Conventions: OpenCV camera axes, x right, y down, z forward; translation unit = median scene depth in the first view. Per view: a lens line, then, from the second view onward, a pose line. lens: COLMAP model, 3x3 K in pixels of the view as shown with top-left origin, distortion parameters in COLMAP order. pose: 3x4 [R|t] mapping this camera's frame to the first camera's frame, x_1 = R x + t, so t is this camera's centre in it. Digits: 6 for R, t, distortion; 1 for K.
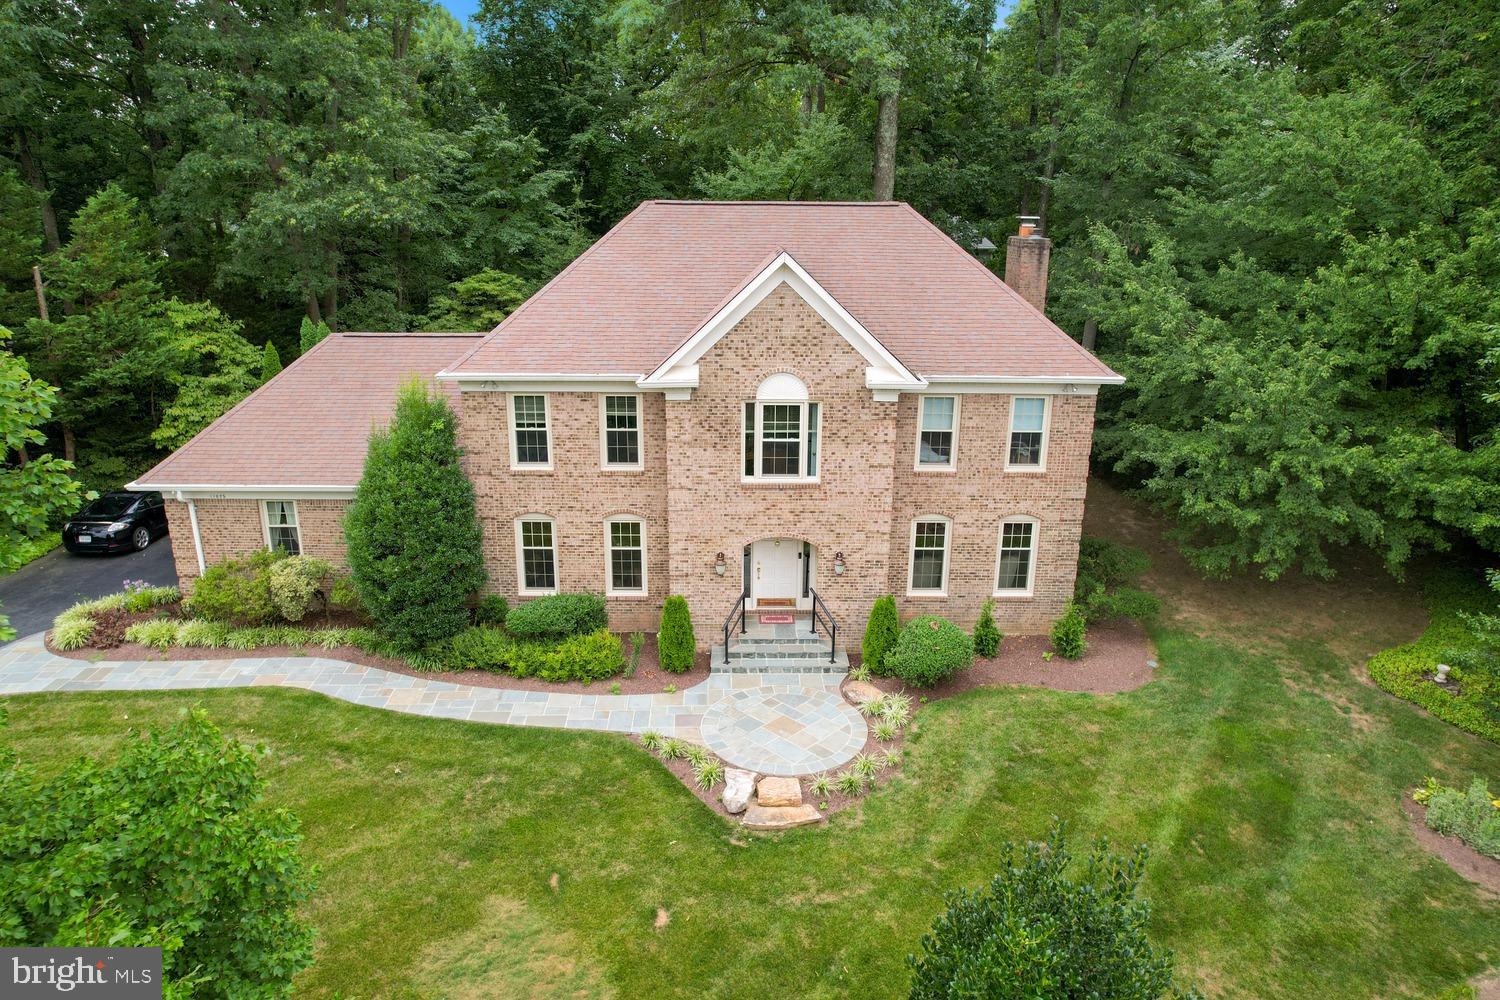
lens RADIAL K [[987.7, 0, 743.7], [0, 987.7, 500.6], [0, 0, 1]] dist [-0.038815, 0.004349]
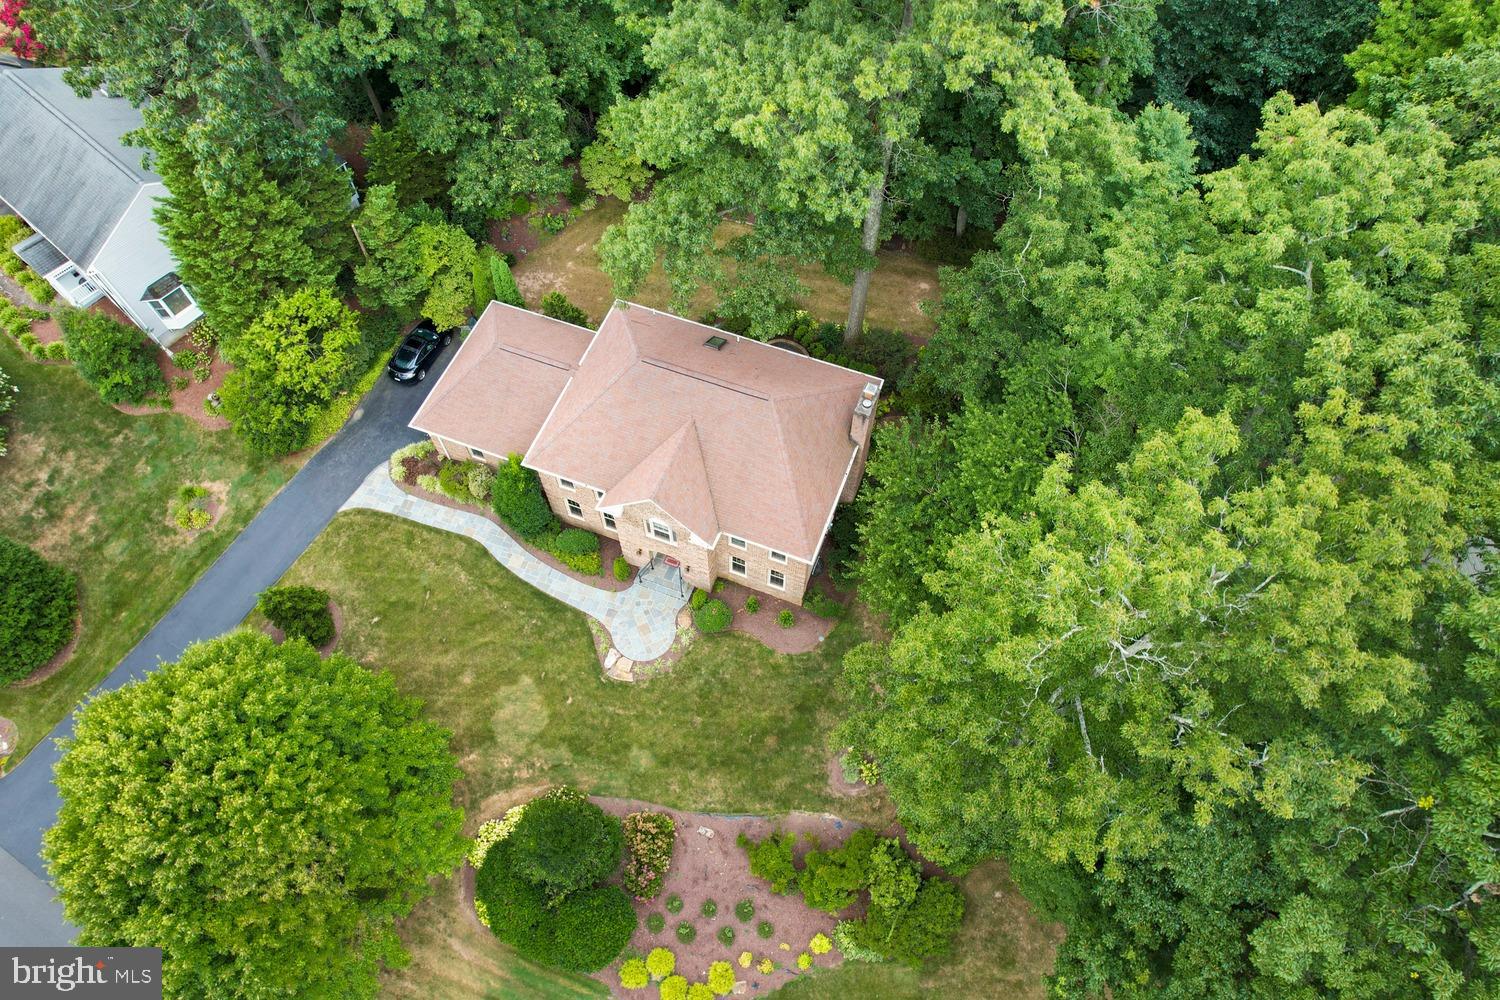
lens RADIAL K [[987.7, 0, 739.6], [0, 987.7, 494.1], [0, 0, 1]] dist [-0.038815, 0.004349]
pose [[0.929155, 0.315271, -0.193067, 0.583745], [-0.094545, 0.707517, 0.700343, -1.635988], [0.357396, -0.632474, 0.687201, -0.397976]]
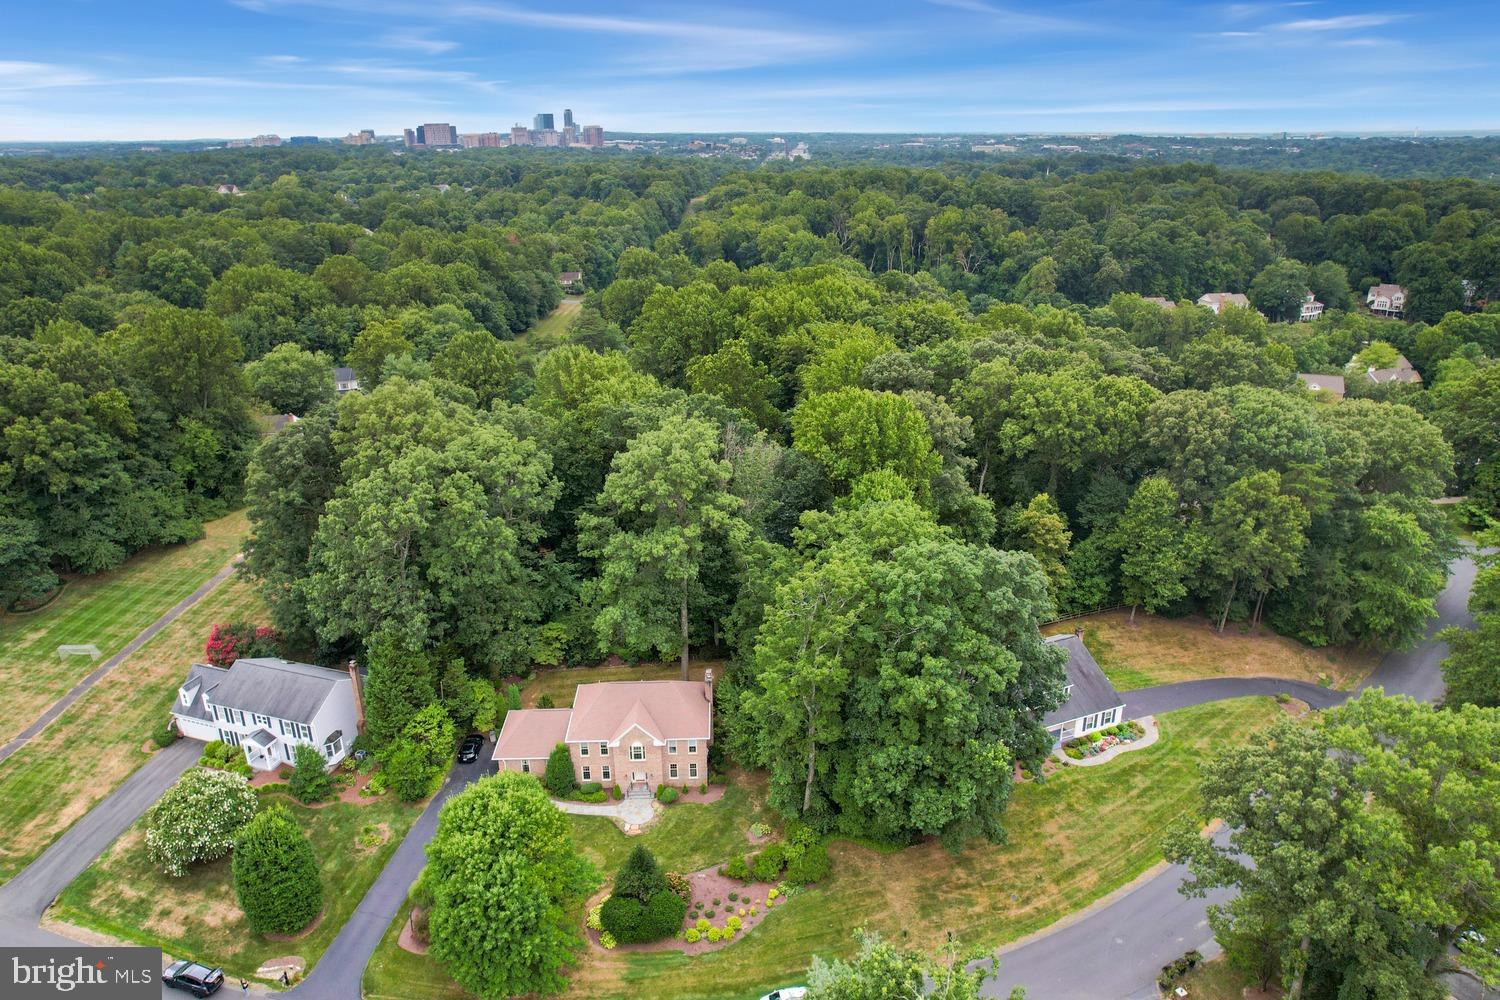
lens RADIAL K [[987.7, 0, 753.8], [0, 987.7, 500.5], [0, 0, 1]] dist [-0.038815, 0.004349]
pose [[0.999522, -0.020565, 0.023102, 0.498043], [0.018907, 0.997379, 0.069843, -1.549750], [-0.024478, -0.069373, 0.997290, -3.561809]]
